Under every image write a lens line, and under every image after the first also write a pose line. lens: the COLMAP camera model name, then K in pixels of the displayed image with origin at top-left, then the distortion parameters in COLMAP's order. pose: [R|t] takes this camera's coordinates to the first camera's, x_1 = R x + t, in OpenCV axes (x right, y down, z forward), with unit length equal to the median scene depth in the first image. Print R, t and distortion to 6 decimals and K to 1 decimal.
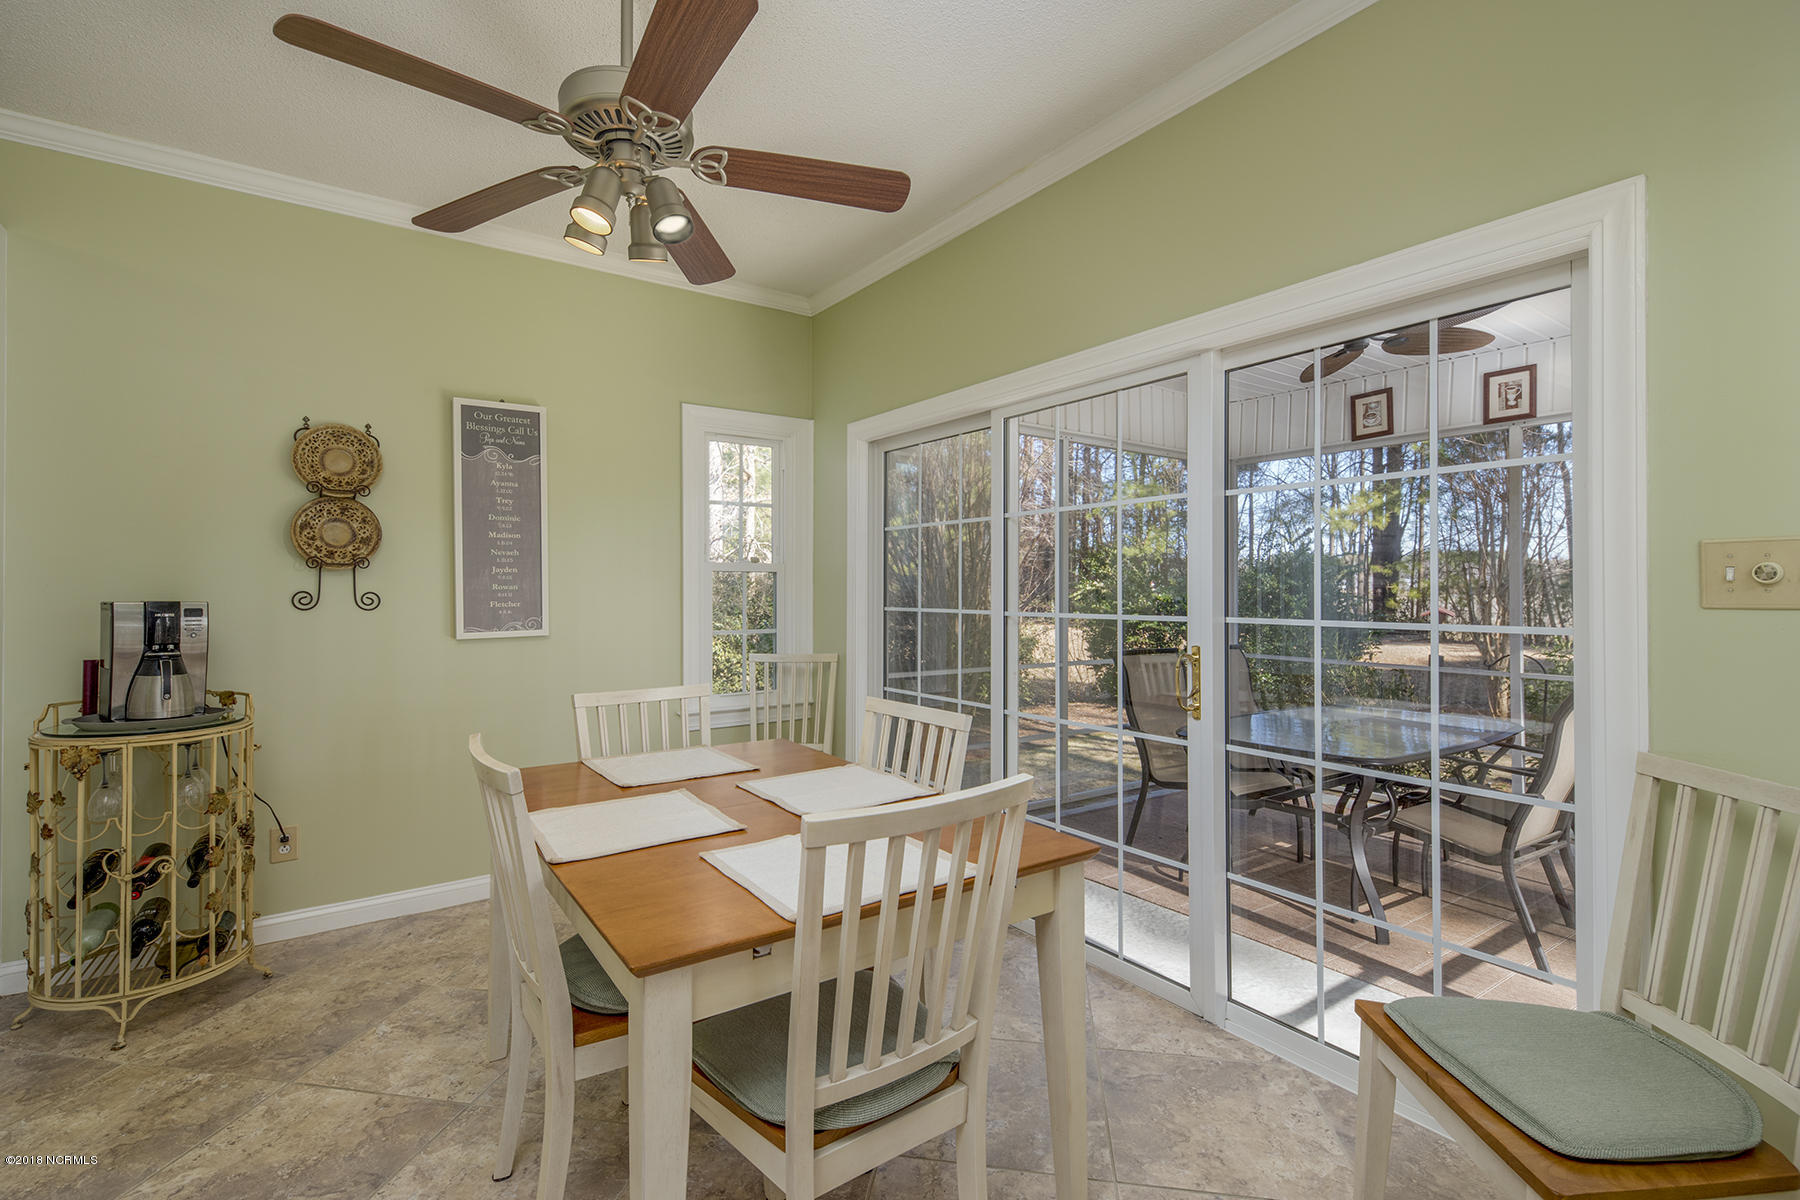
lens RADIAL K [[825.1, 0, 888.9], [0, 825.1, 582.6], [0, 0, 1]] dist [0.018653, 0.000299]
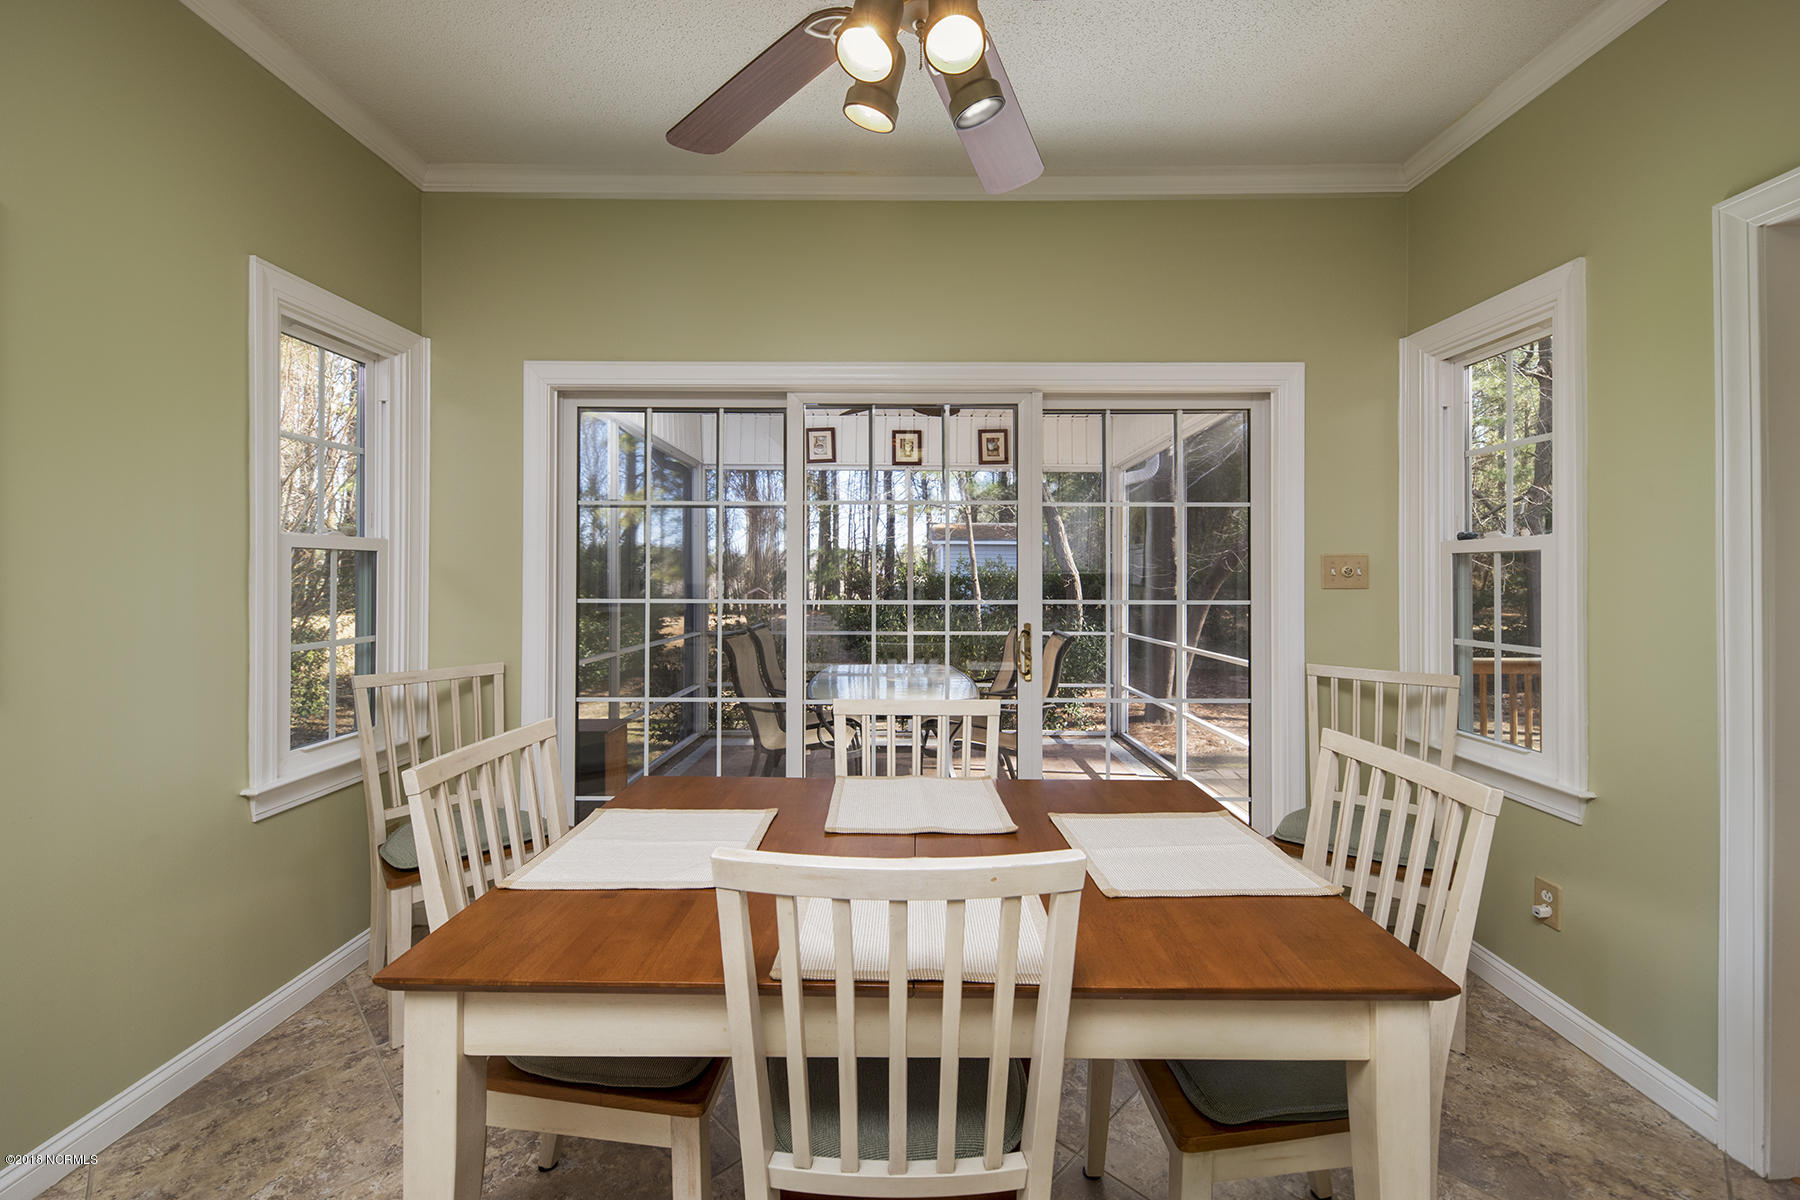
lens RADIAL K [[709.0, 0, 888.6], [0, 709.0, 575.4], [0, 0, 1]] dist [0.003011, -0.000143]
pose [[0.573220, 0.000896, 0.819401, -0.496943], [-0.009828, 0.999935, 0.005782, -0.000414], [-0.819342, -0.011367, 0.573192, 0.435125]]
